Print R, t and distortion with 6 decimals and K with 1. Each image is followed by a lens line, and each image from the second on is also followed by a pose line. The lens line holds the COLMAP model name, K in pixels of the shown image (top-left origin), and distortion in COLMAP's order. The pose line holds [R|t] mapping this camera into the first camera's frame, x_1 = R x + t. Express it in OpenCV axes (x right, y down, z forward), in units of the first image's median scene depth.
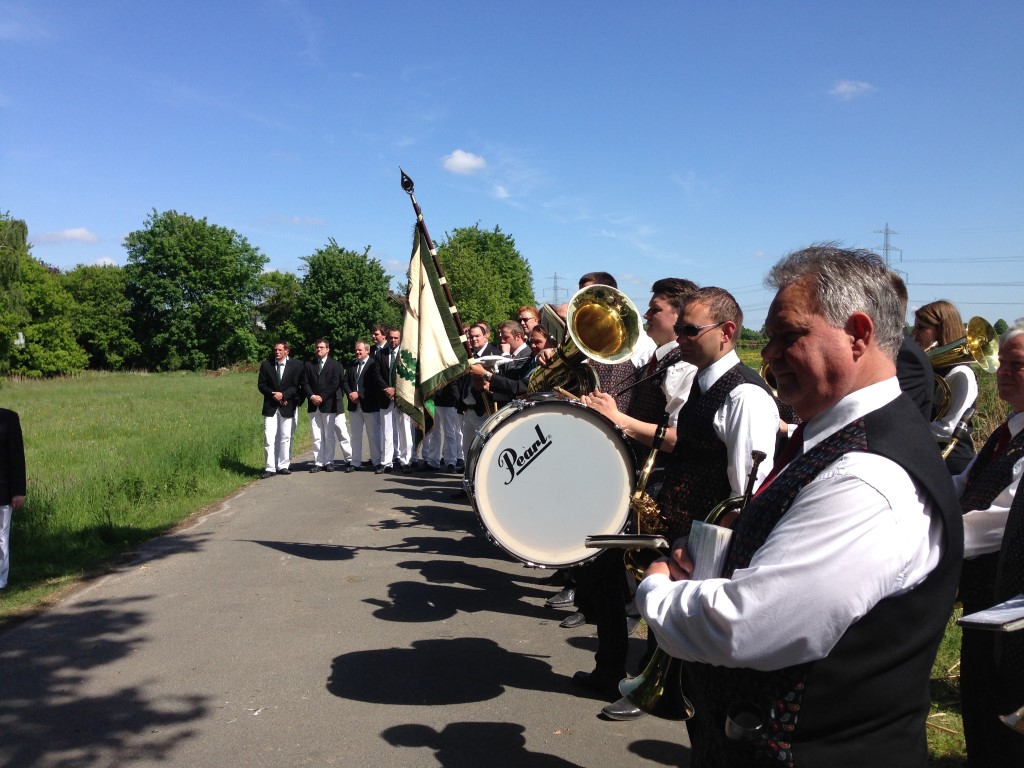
lens RADIAL K [[990.9, 0, 522.7], [0, 990.9, 381.3], [0, 0, 1]] dist [0.167198, 0.000000]
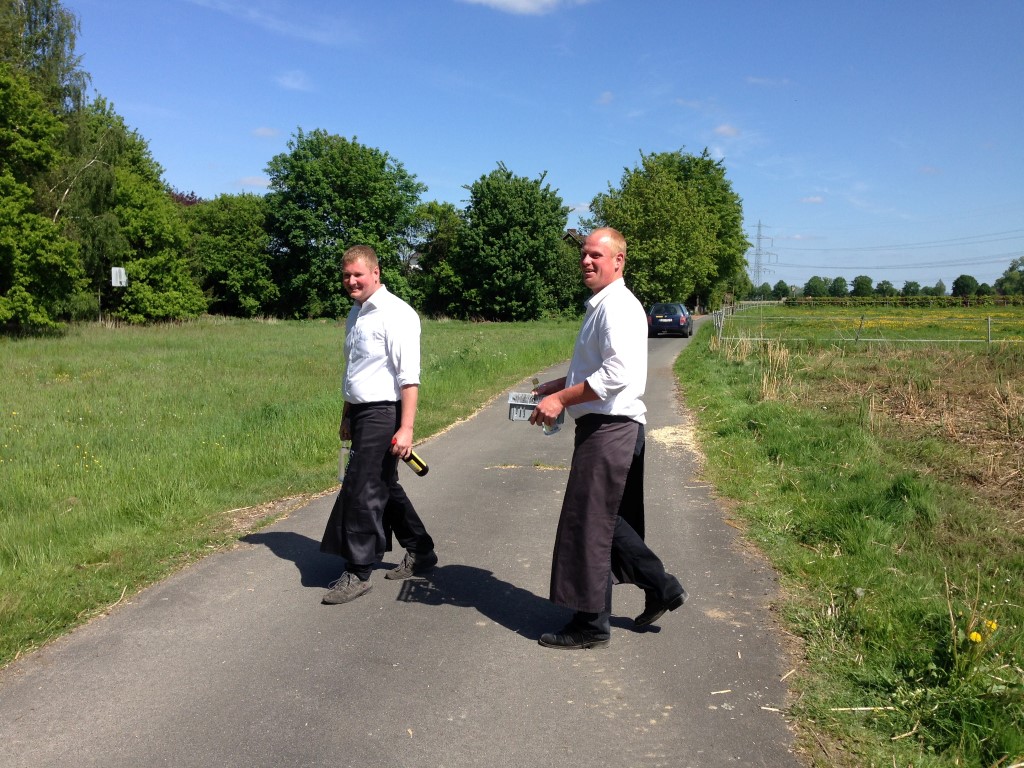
lens RADIAL K [[990.9, 0, 509.6], [0, 990.9, 373.5], [0, 0, 1]] dist [0.167198, 0.000000]
pose [[0.978334, 0.035267, -0.204006, -0.010318], [-0.026614, 0.998632, 0.045007, -0.006111], [0.205315, -0.038602, 0.977934, 0.204501]]
